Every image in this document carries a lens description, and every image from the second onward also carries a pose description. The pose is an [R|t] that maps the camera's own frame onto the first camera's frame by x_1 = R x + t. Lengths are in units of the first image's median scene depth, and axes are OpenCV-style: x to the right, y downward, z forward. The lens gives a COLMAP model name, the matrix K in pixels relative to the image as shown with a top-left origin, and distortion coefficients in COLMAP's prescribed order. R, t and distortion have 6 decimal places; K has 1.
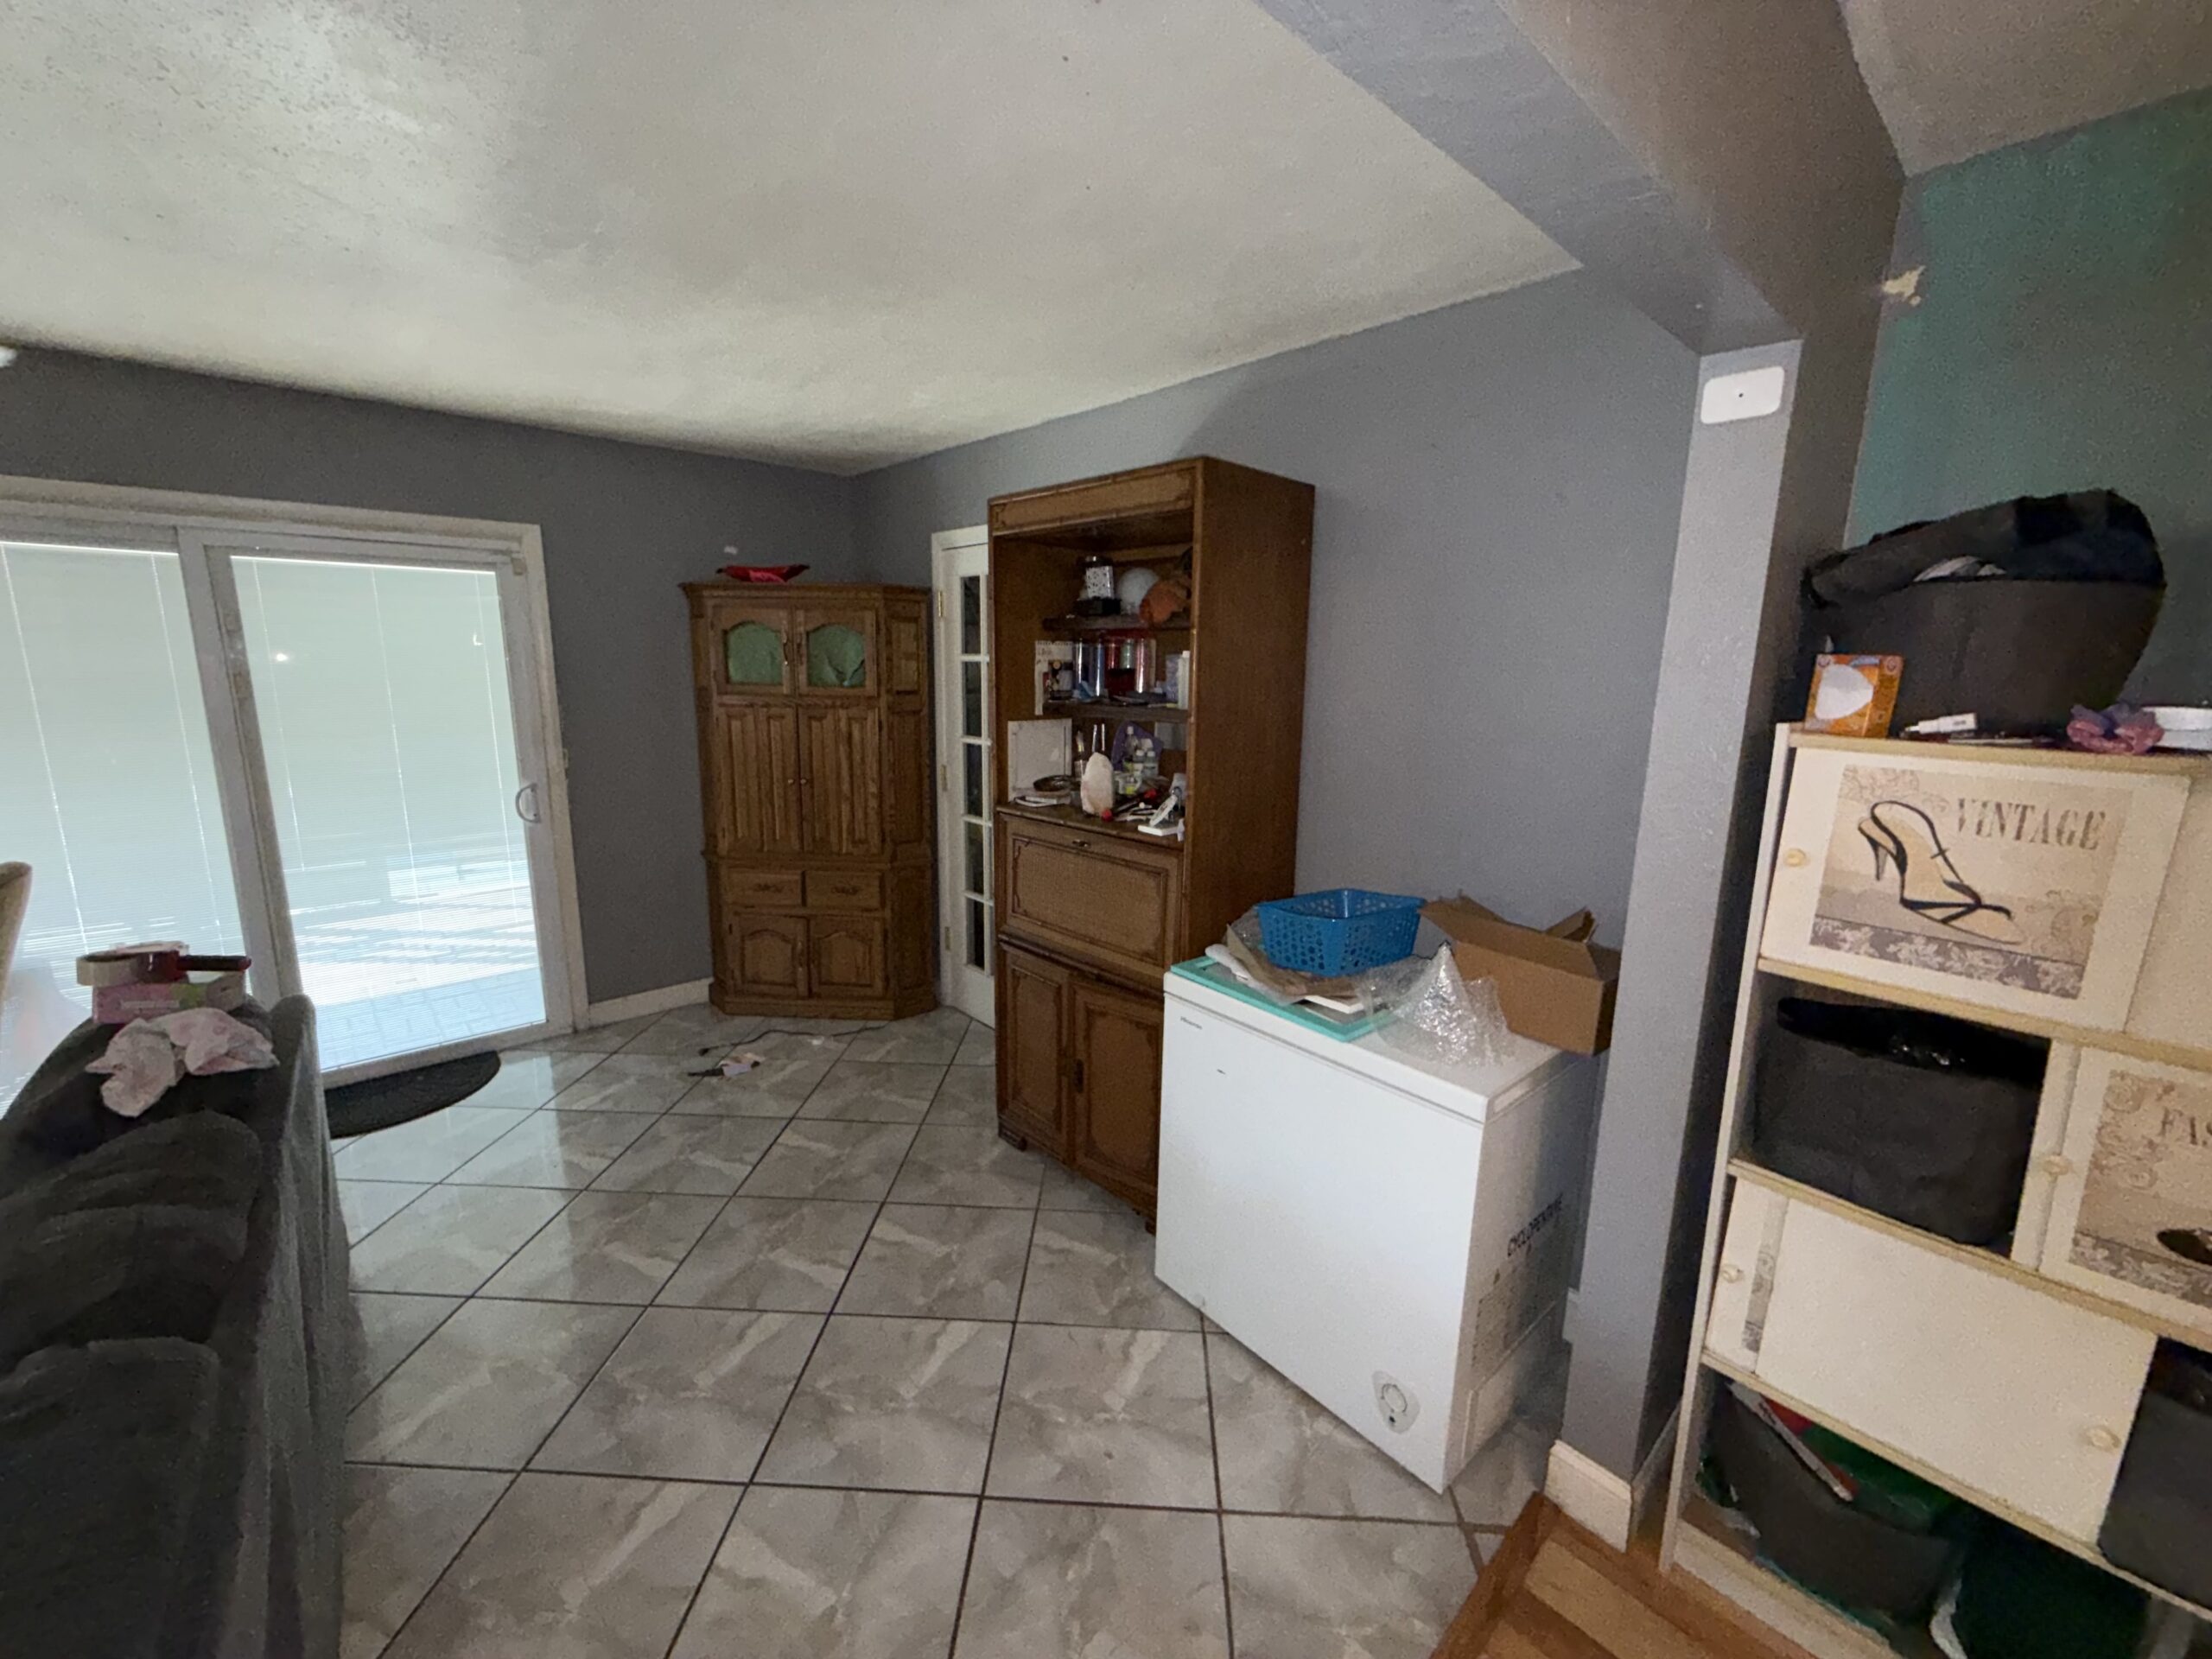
lens RADIAL K [[883.7, 0, 1103.3], [0, 883.7, 829.7], [0, 0, 1]] dist [-0.000517, 0.000150]
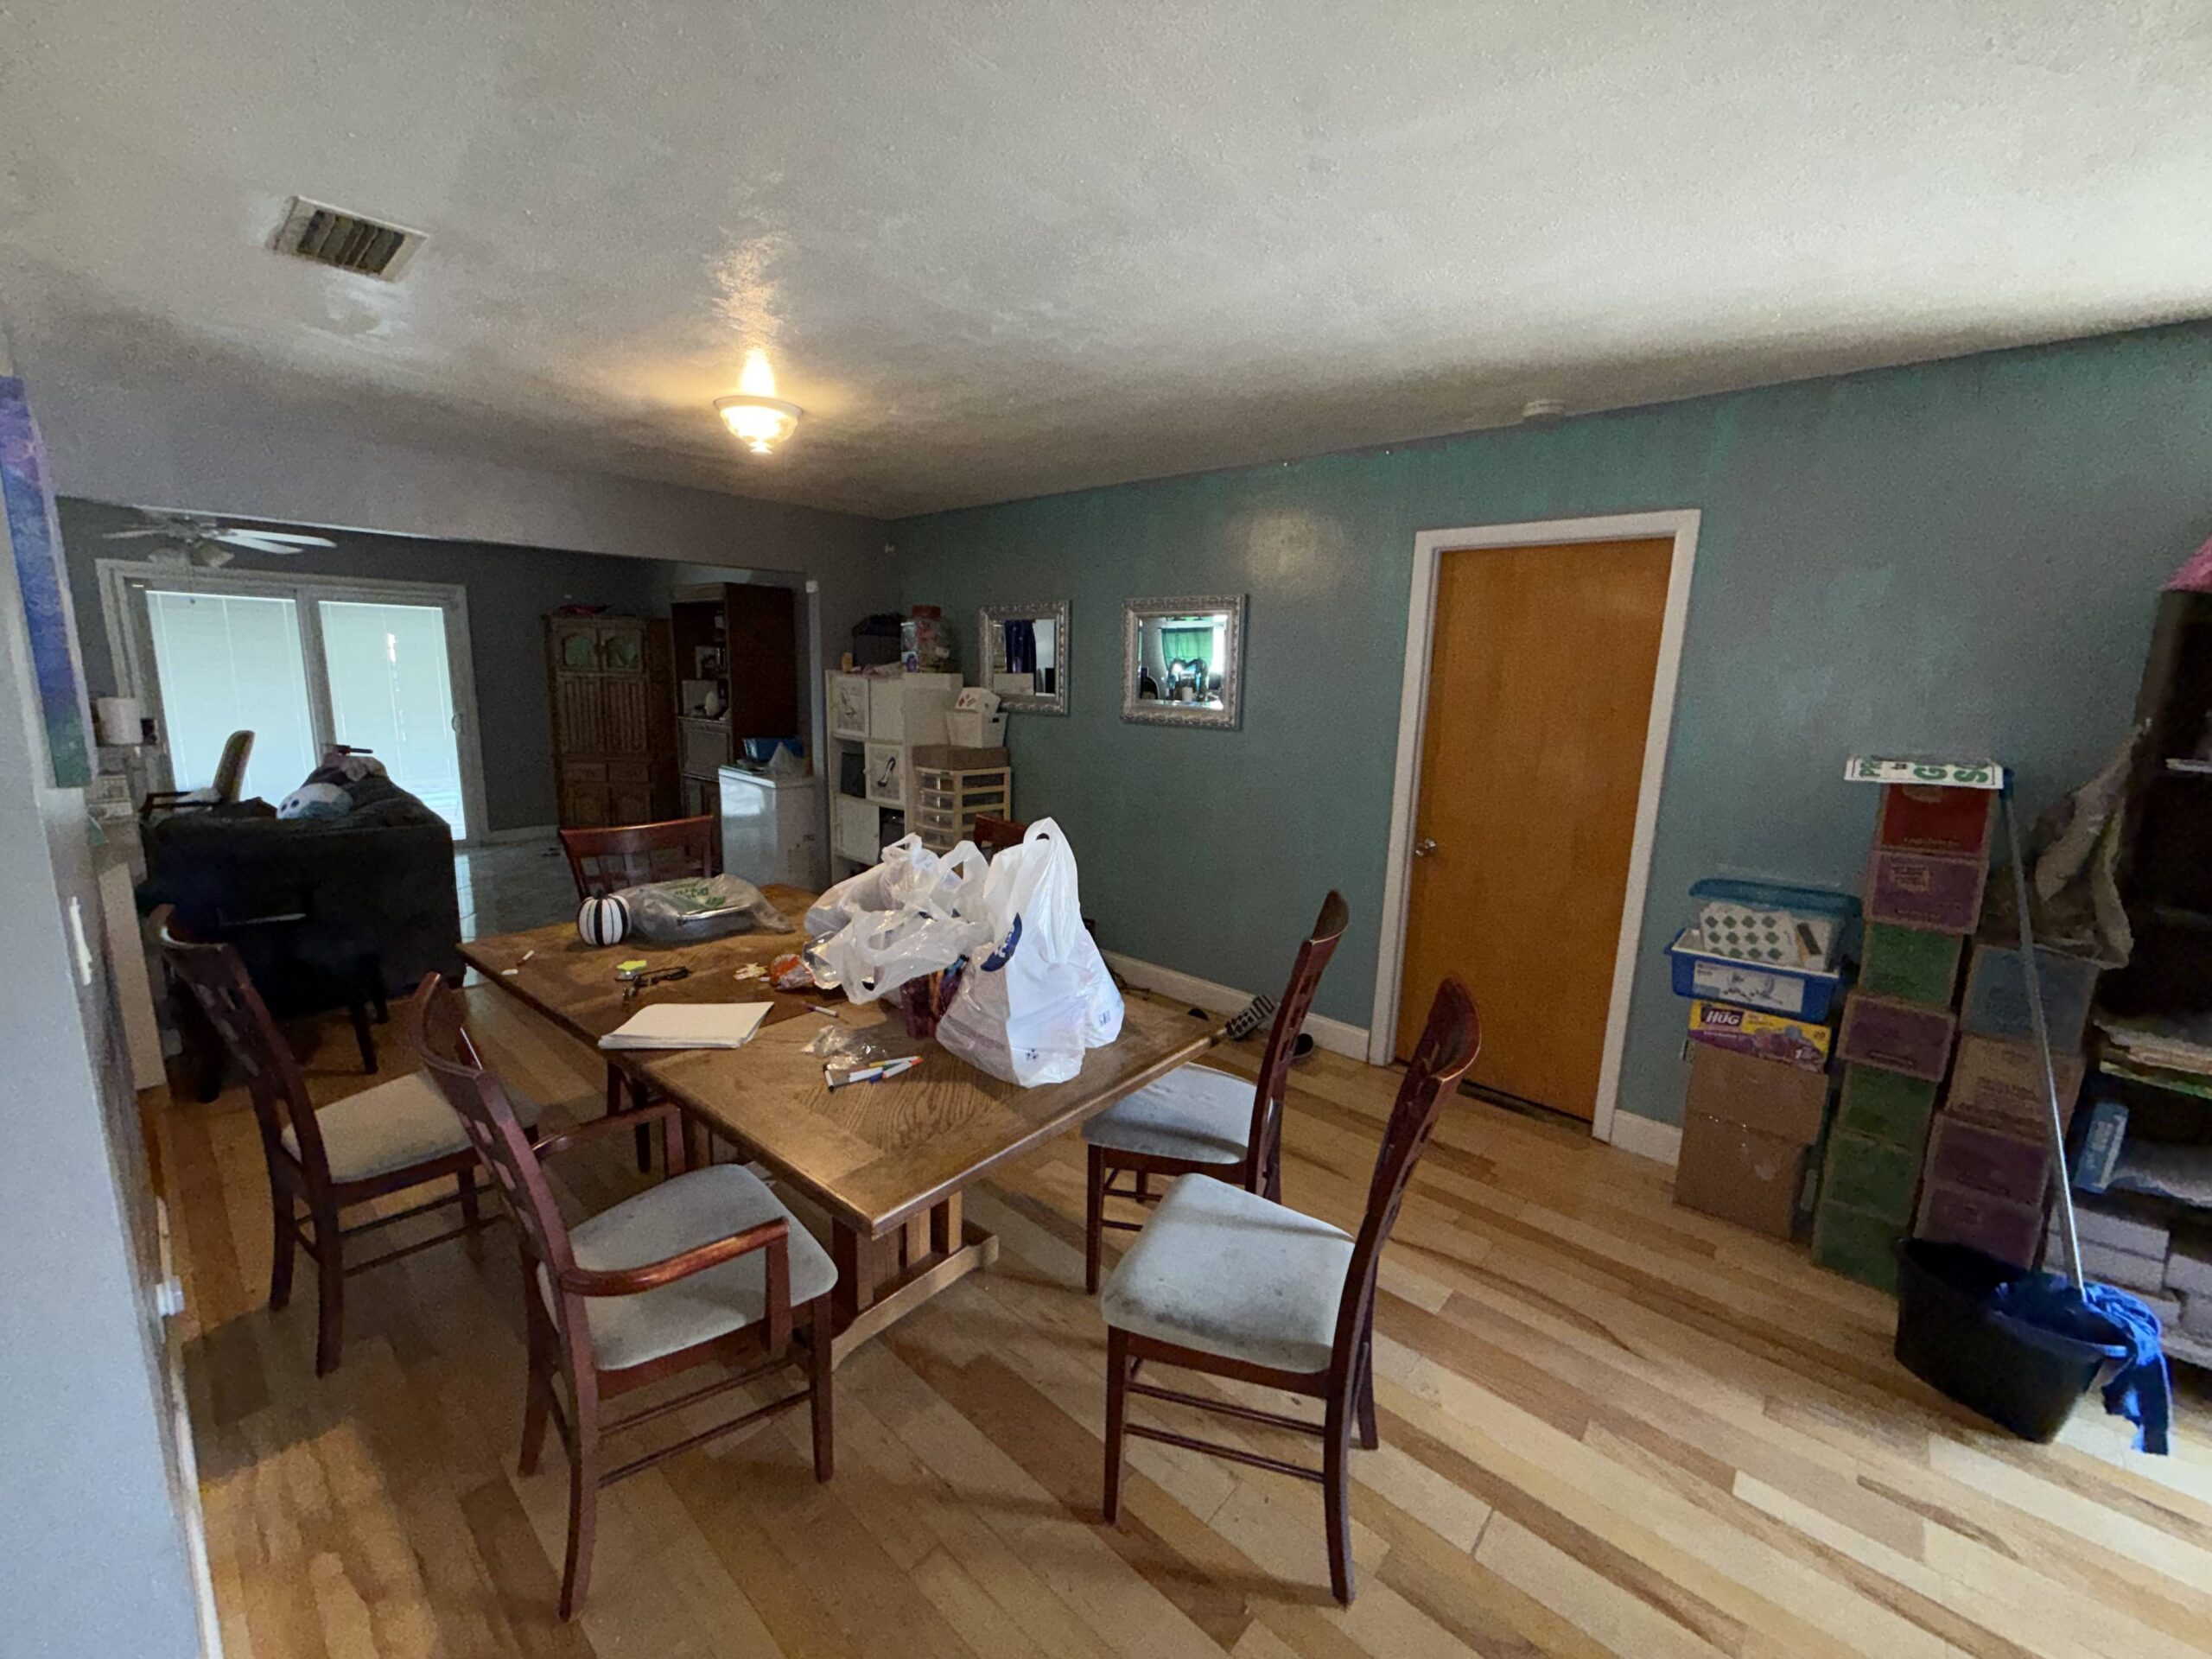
lens RADIAL K [[883.7, 0, 1100.0], [0, 883.7, 827.8], [0, 0, 1]] dist [-0.000517, 0.000150]
pose [[0.994970, -0.002825, 0.100138, 0.612966], [0.003367, 0.999981, -0.005244, 0.230307], [-0.100121, 0.005555, 0.994960, -1.169851]]
